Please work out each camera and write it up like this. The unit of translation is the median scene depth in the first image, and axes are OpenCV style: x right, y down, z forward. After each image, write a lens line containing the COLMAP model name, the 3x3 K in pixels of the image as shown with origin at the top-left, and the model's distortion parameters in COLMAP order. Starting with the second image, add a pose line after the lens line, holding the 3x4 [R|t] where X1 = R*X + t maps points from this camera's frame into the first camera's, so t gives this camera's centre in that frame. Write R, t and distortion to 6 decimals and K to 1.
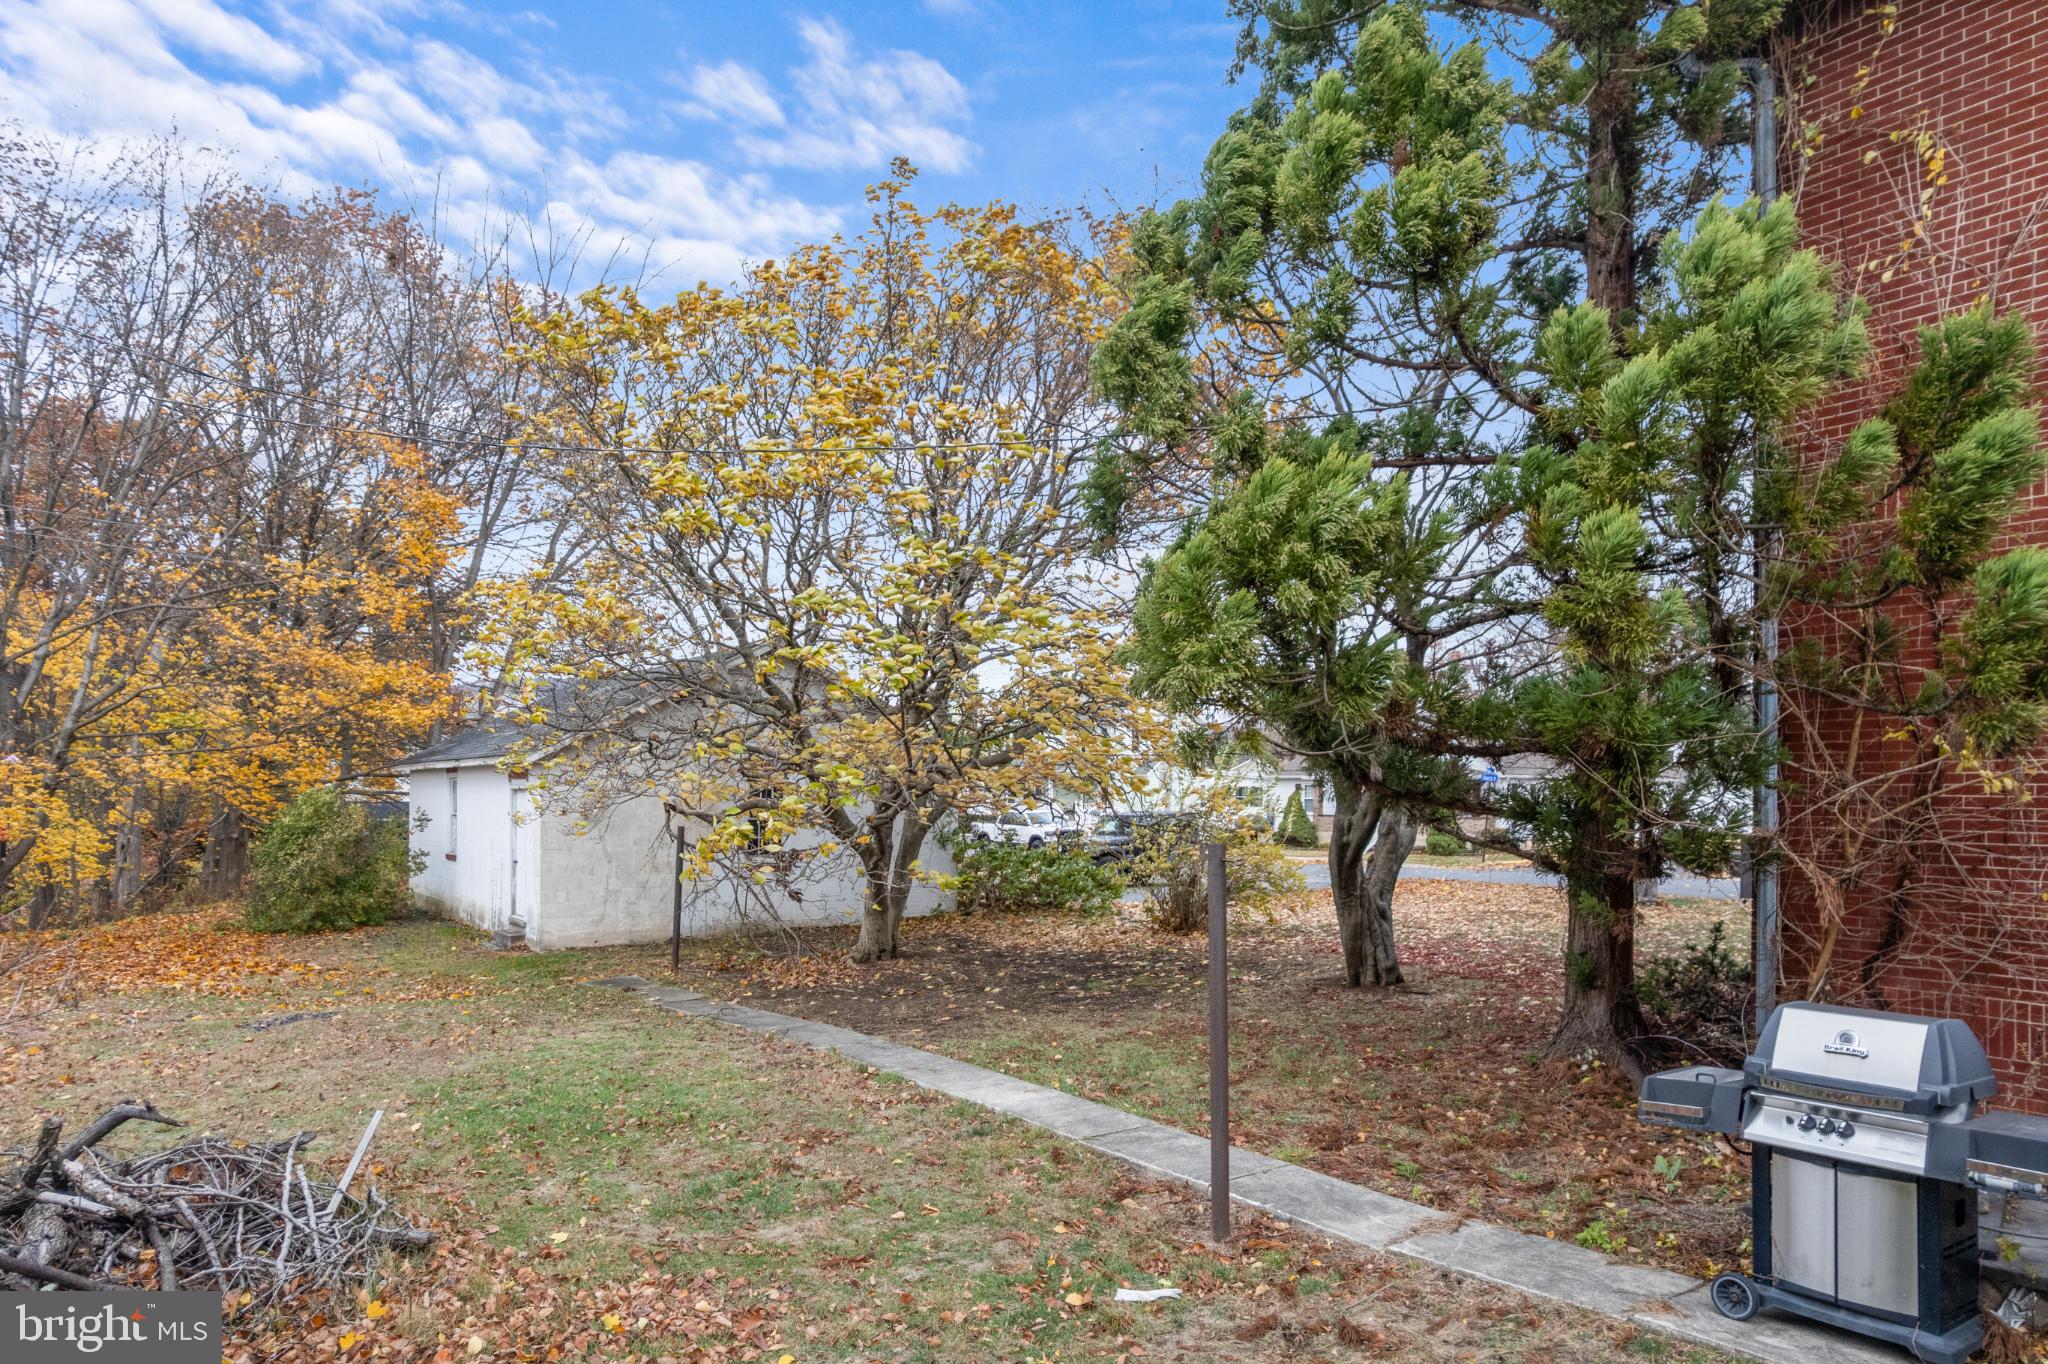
lens RADIAL K [[1299.4, 0, 1015.4], [0, 1299.4, 707.5], [0, 0, 1]] dist [-0.069283, 0.059274]
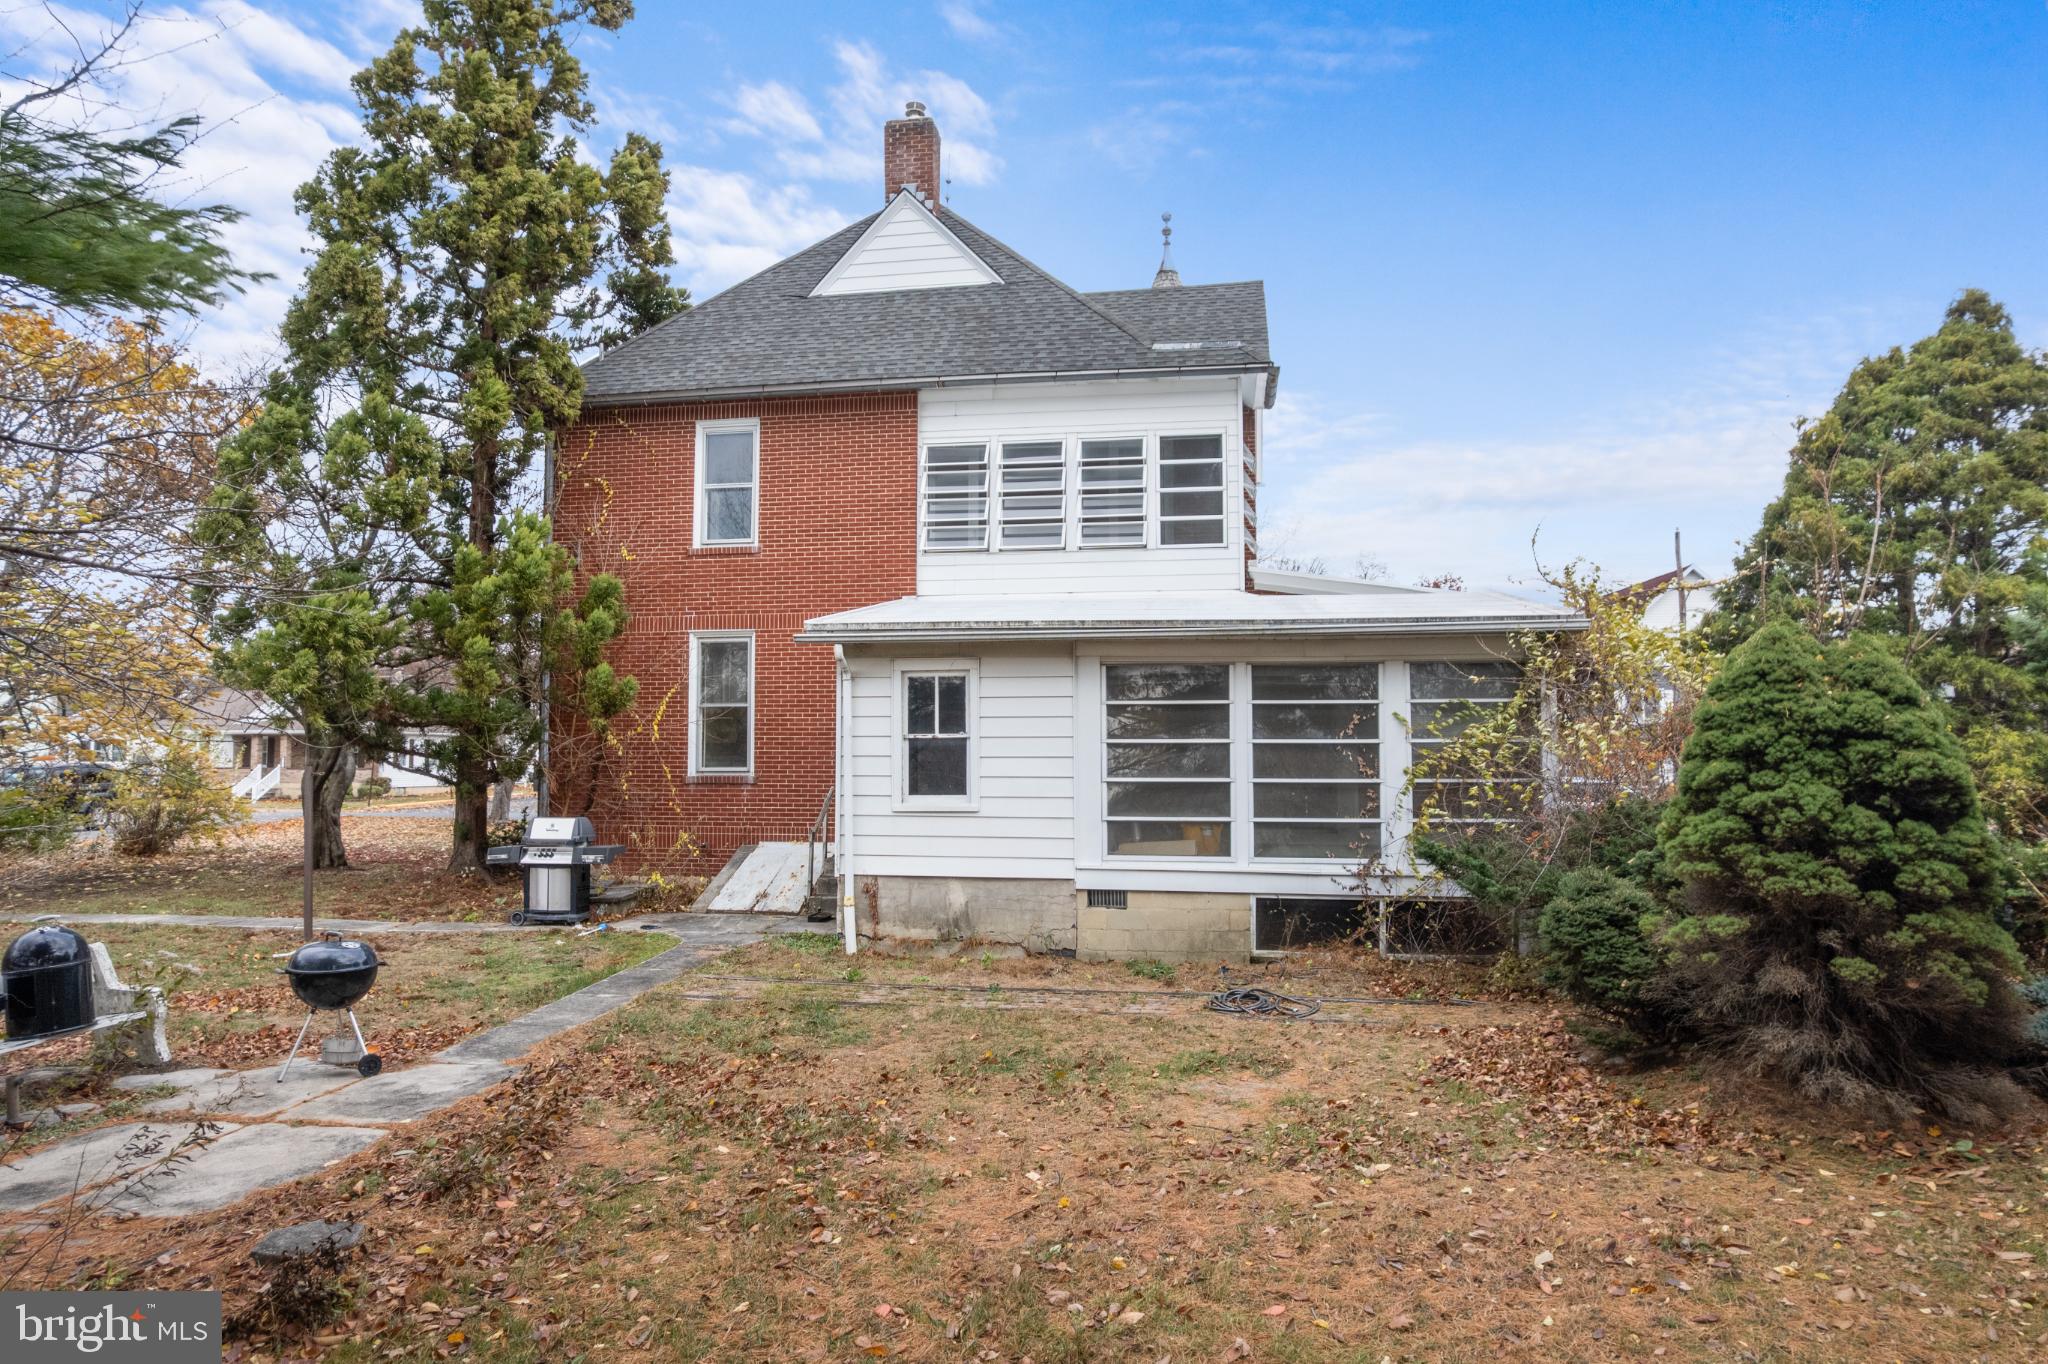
lens RADIAL K [[1299.4, 0, 1015.4], [0, 1299.4, 707.5], [0, 0, 1]] dist [-0.069283, 0.059274]
pose [[0.675317, 0.000012, 0.737528, -0.542901], [-0.031341, 0.999097, 0.028682, -0.090700], [-0.736862, -0.042484, 0.674707, -1.172428]]
